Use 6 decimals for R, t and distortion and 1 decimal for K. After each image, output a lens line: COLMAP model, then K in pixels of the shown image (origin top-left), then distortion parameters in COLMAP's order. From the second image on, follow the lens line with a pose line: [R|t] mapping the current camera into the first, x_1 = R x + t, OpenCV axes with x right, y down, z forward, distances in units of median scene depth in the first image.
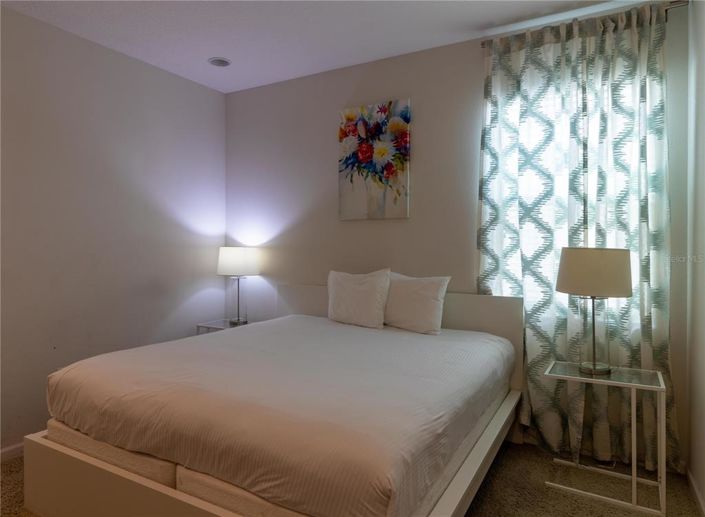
lens RADIAL K [[454.6, 0, 350.0], [0, 454.6, 255.0], [0, 0, 1]] dist [0.005826, 0.003142]
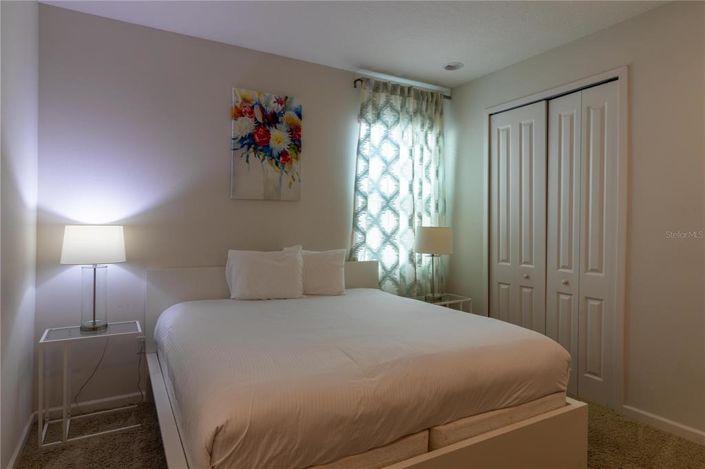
lens RADIAL K [[405.7, 0, 350.5], [0, 405.7, 229.8], [0, 0, 1]] dist [0.001975, 0.000739]
pose [[0.520567, -0.008621, 0.853777, -0.695491], [0.010993, 0.999934, 0.003393, -0.009989], [-0.853750, 0.007619, 0.520628, 0.350466]]
